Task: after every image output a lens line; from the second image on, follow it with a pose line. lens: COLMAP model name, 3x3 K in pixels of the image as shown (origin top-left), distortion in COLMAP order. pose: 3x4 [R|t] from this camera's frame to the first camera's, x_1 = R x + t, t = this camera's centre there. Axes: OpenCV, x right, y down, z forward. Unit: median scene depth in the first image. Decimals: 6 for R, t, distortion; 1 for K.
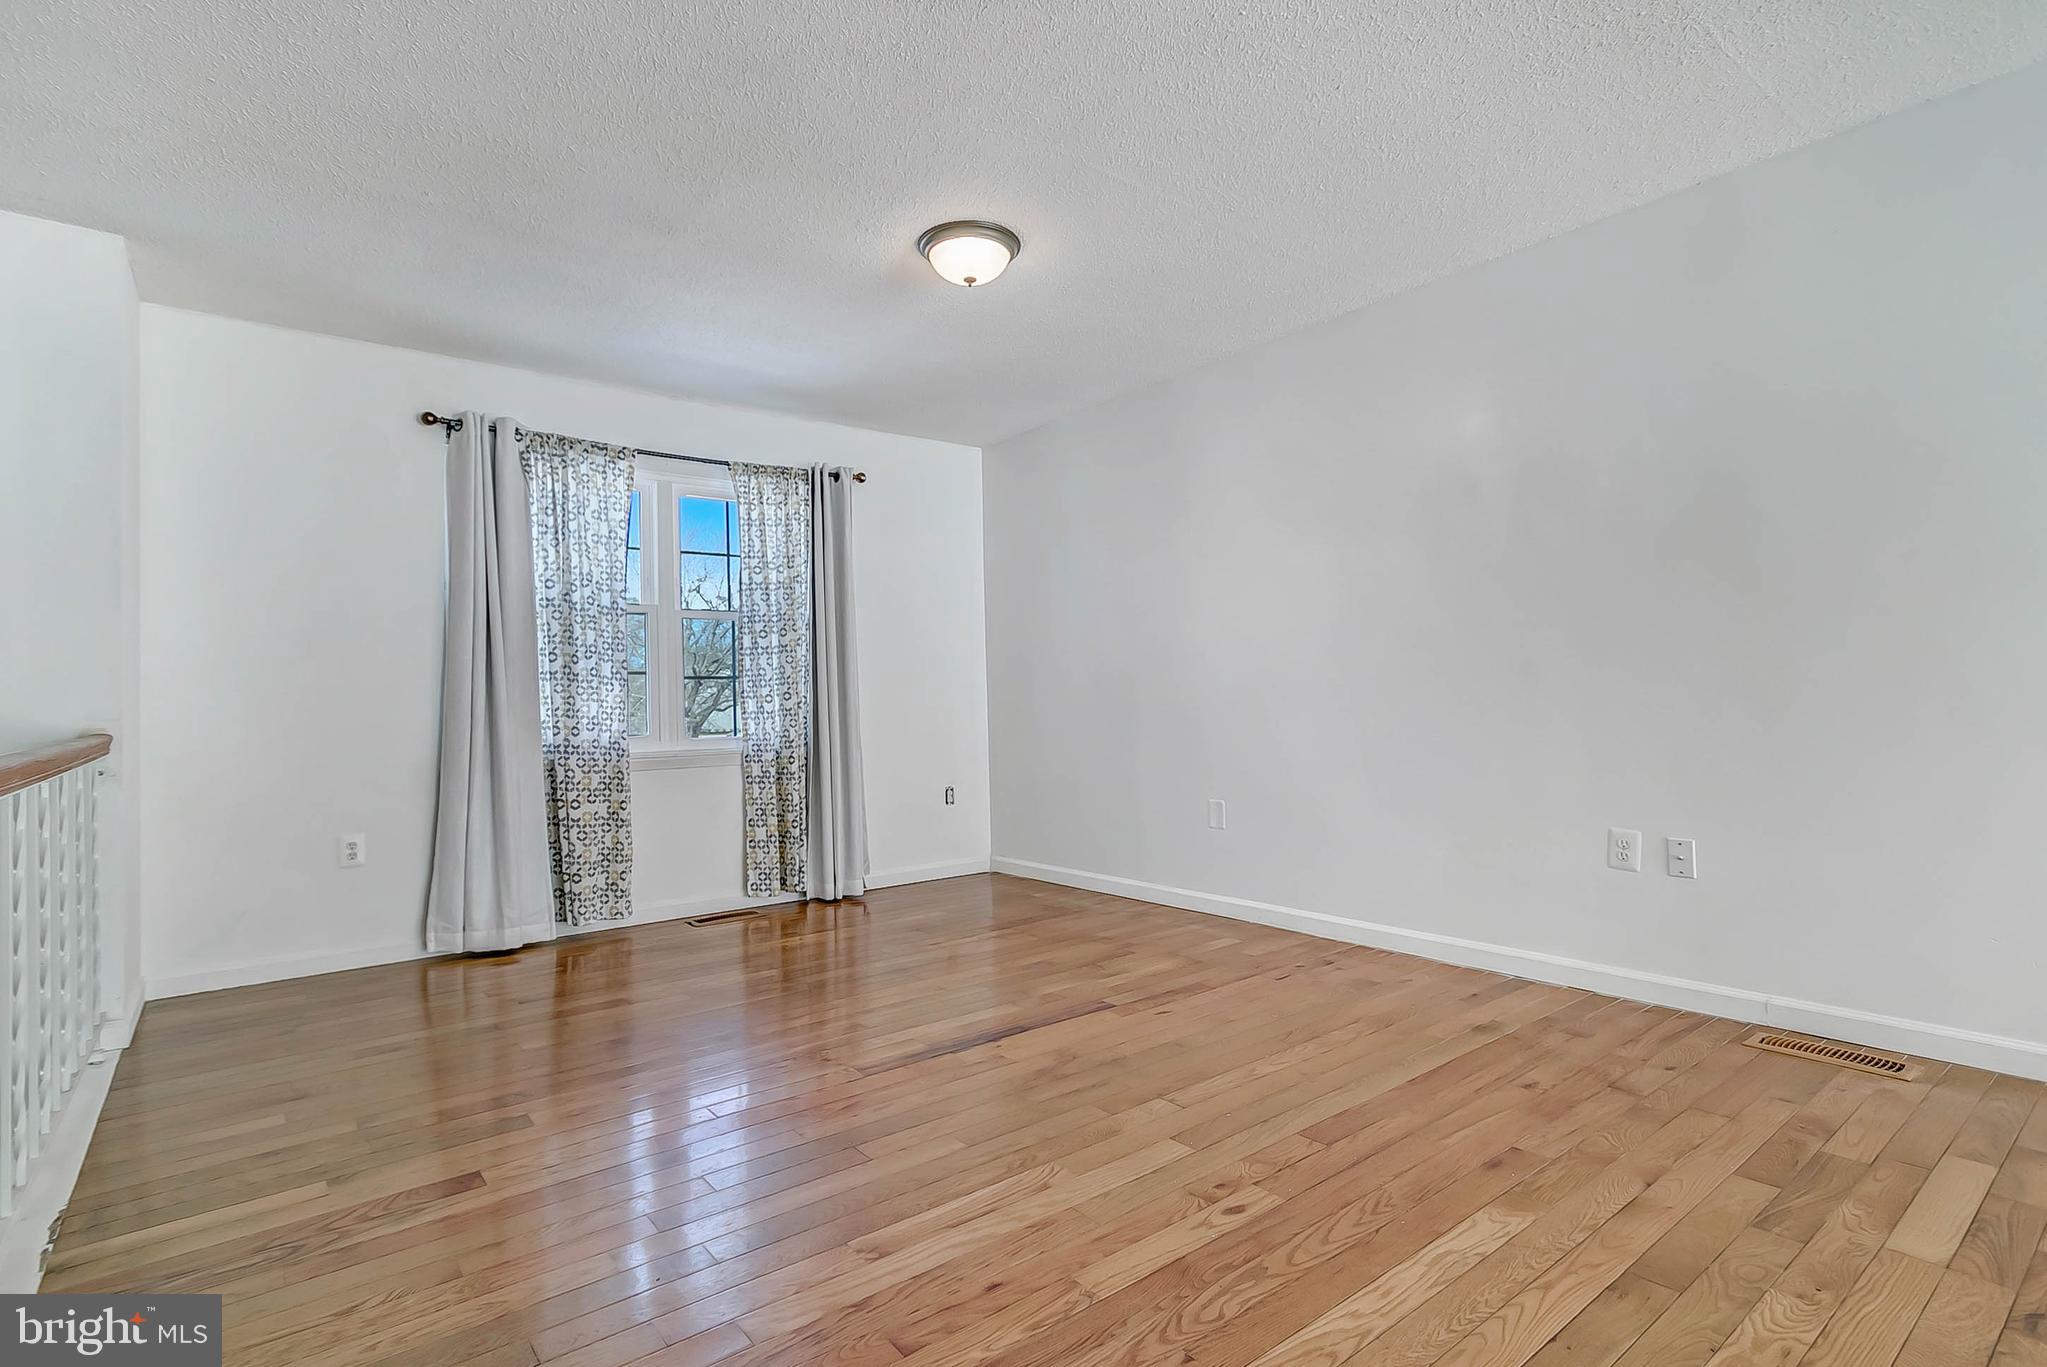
lens RADIAL K [[1000.1, 0, 1023.5], [0, 1000.1, 683.5], [0, 0, 1]] dist [0.000983, 0.000371]
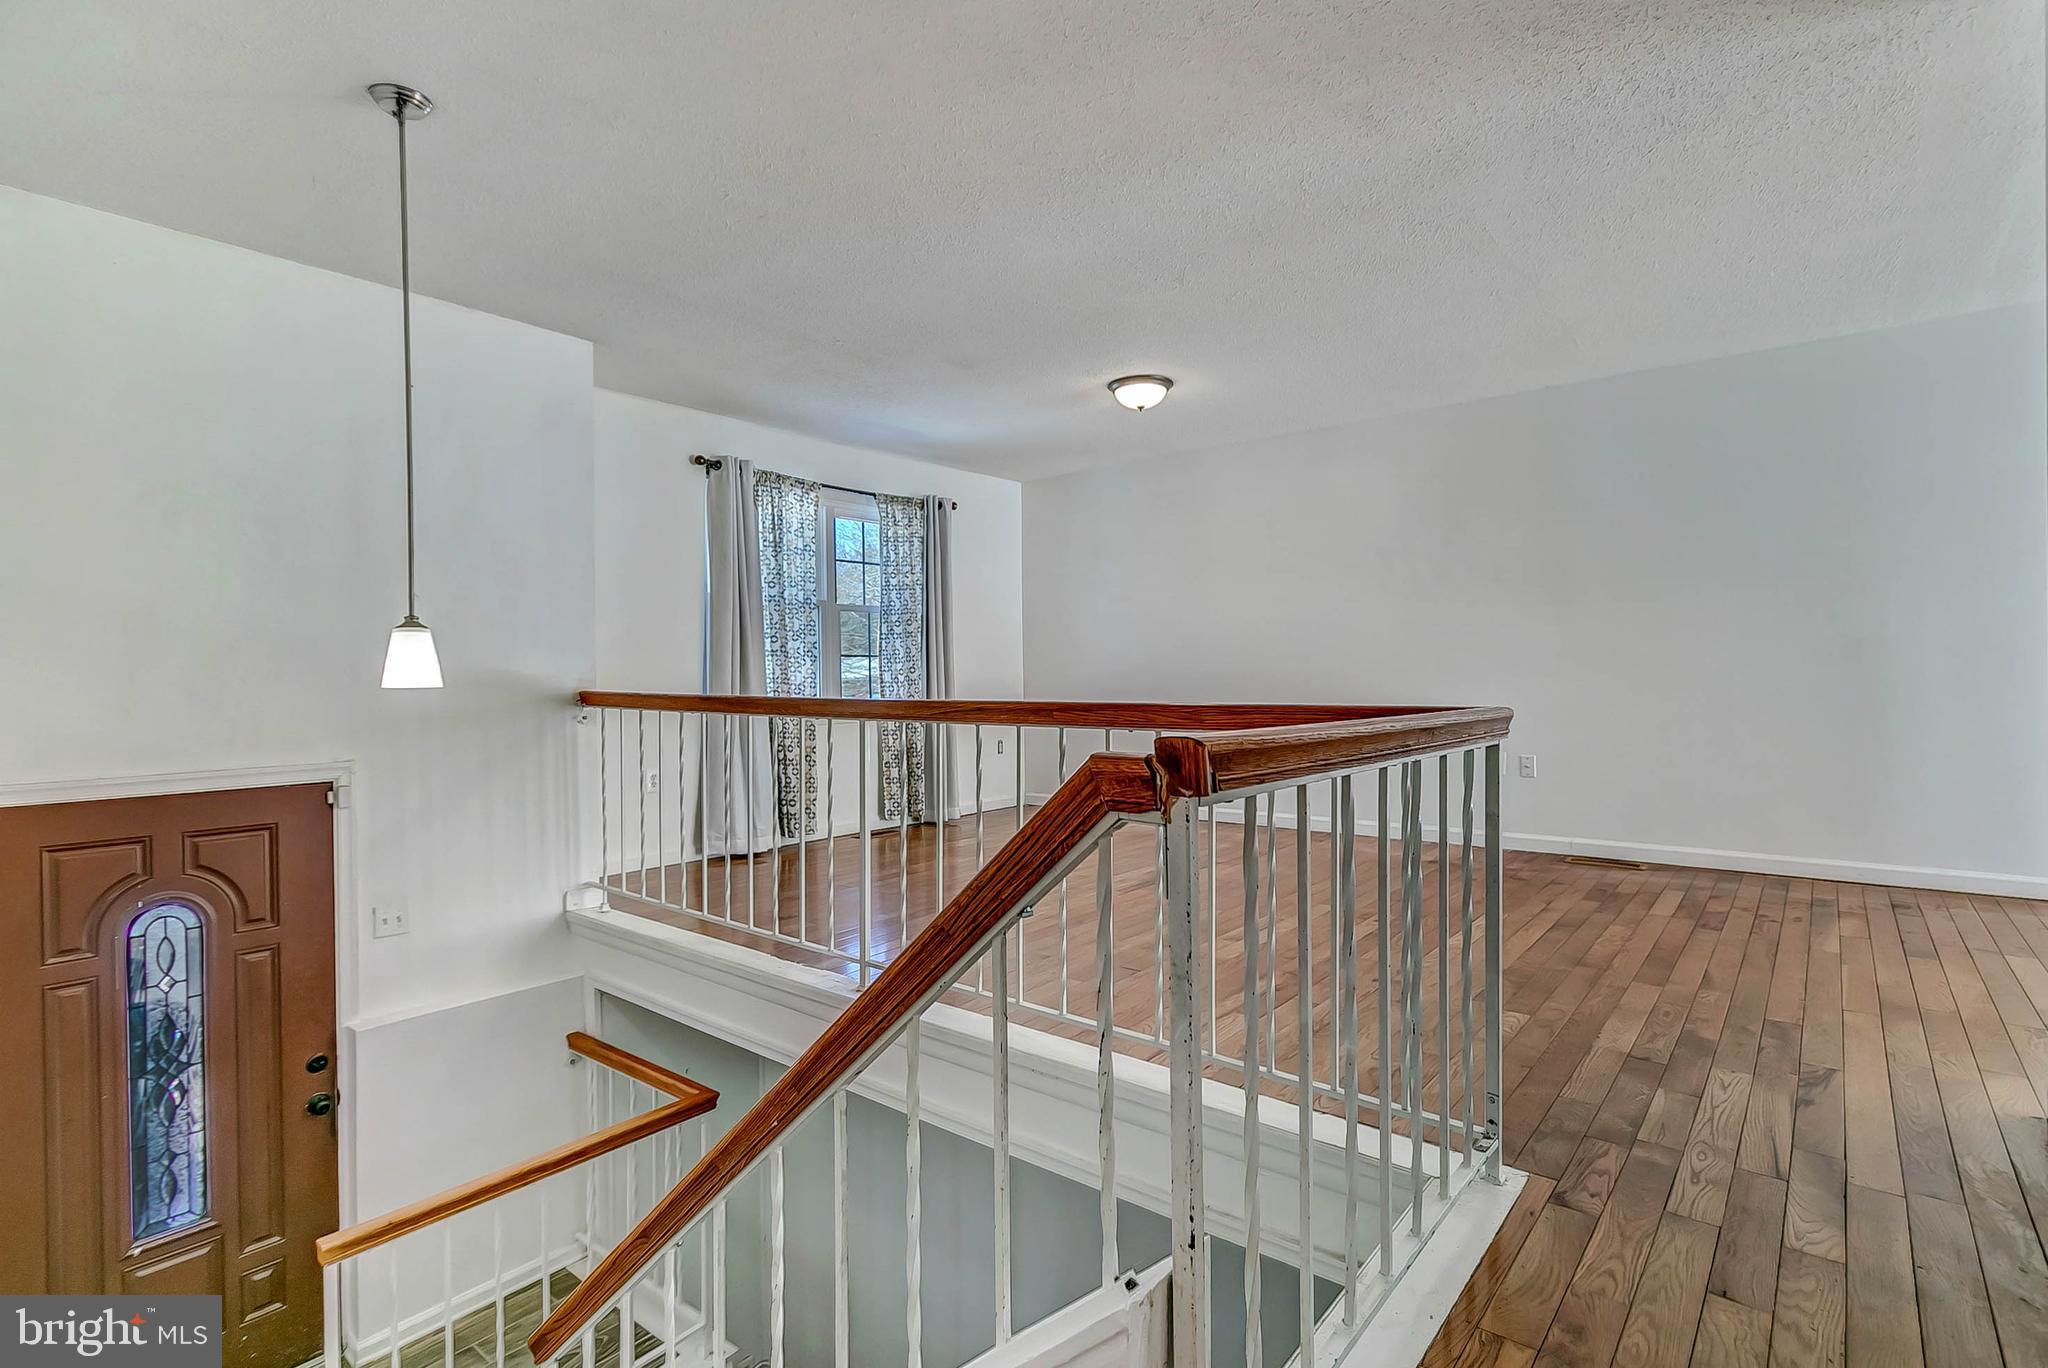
lens RADIAL K [[1000.6, 0, 1024.0], [0, 1000.6, 684.0], [0, 0, 1]] dist [0.000983, 0.000371]
pose [[0.976665, 0.006251, 0.214675, -0.427835], [-0.010573, 0.999764, 0.018991, 0.004574], [-0.214506, -0.020818, 0.976501, -0.382363]]
